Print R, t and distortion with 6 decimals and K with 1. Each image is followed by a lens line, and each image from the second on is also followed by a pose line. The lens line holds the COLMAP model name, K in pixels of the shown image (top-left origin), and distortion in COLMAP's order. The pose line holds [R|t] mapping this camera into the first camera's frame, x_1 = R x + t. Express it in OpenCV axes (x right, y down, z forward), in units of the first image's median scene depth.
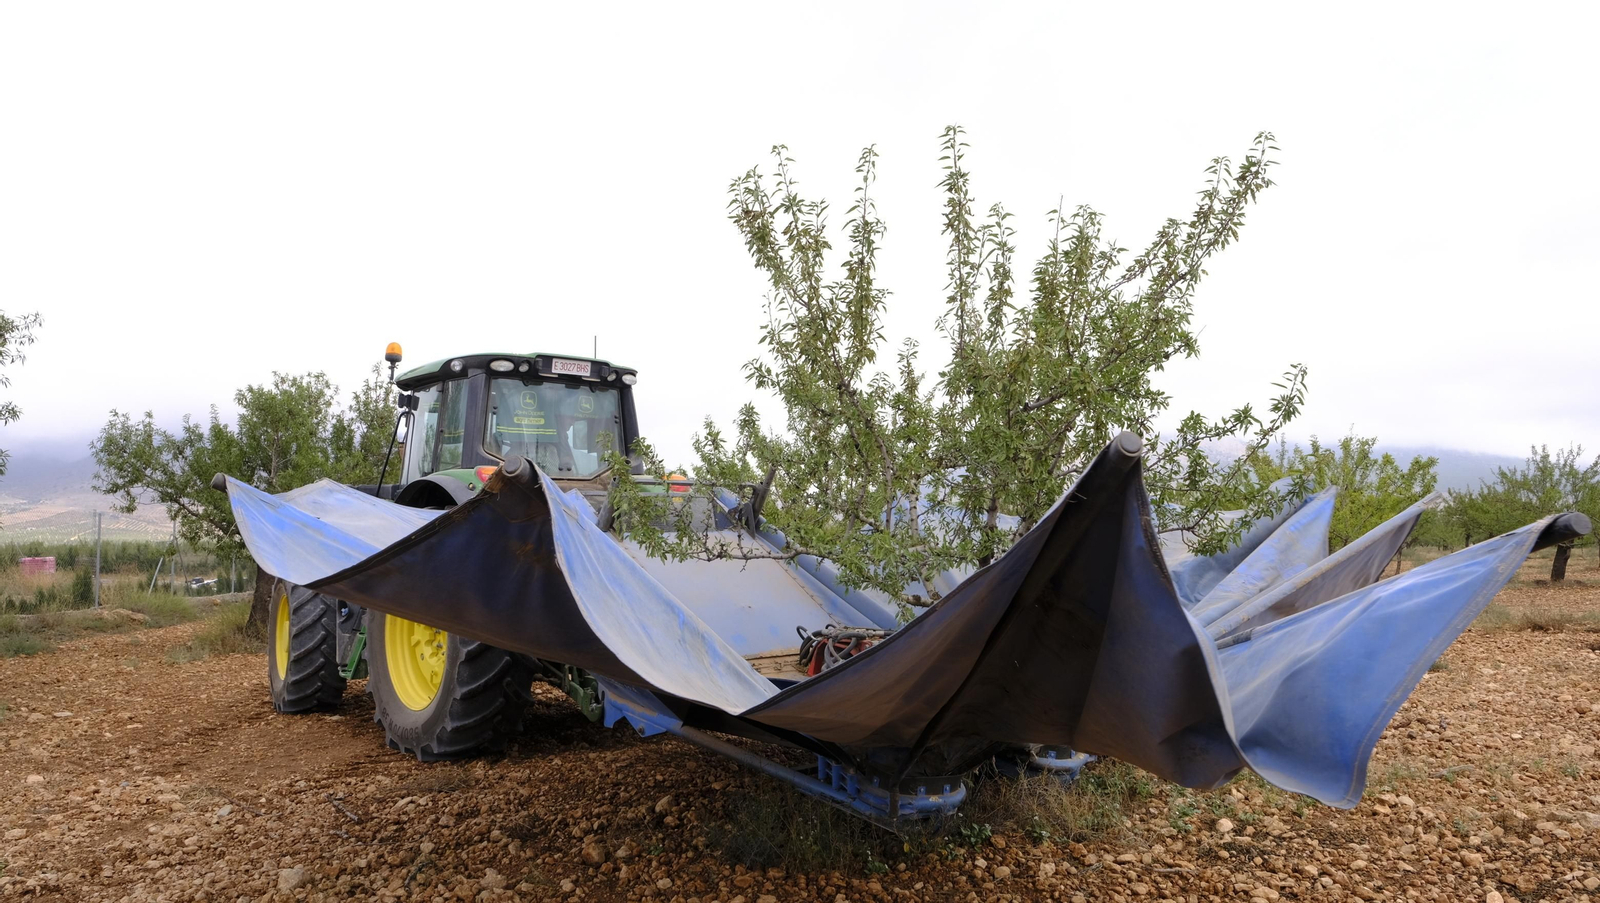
lens RADIAL K [[1120.0, 0, 808.7], [0, 1120.0, 453.7], [0, 0, 1]] dist [-0.020801, 0.002900]
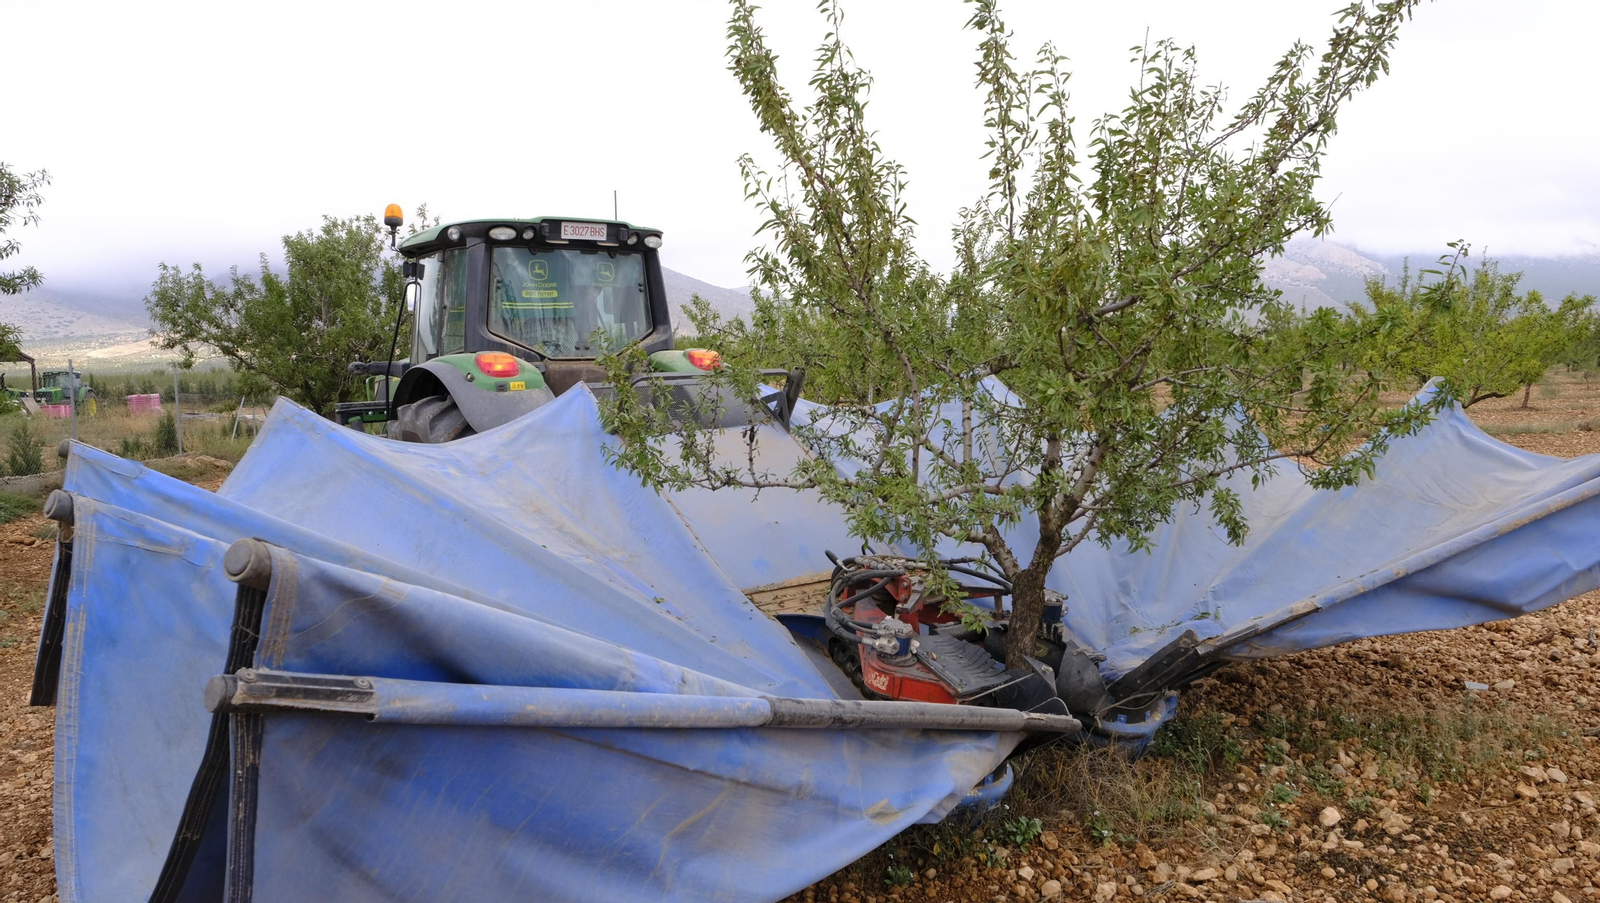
lens RADIAL K [[1199.0, 0, 801.4], [0, 1199.0, 499.1], [0, 0, 1]] dist [-0.011011, -0.004330]
pose [[0.997812, -0.008724, -0.065534, 0.040890], [0.019207, 0.986755, 0.161079, -0.044896], [0.063260, -0.161986, 0.984763, 0.135042]]
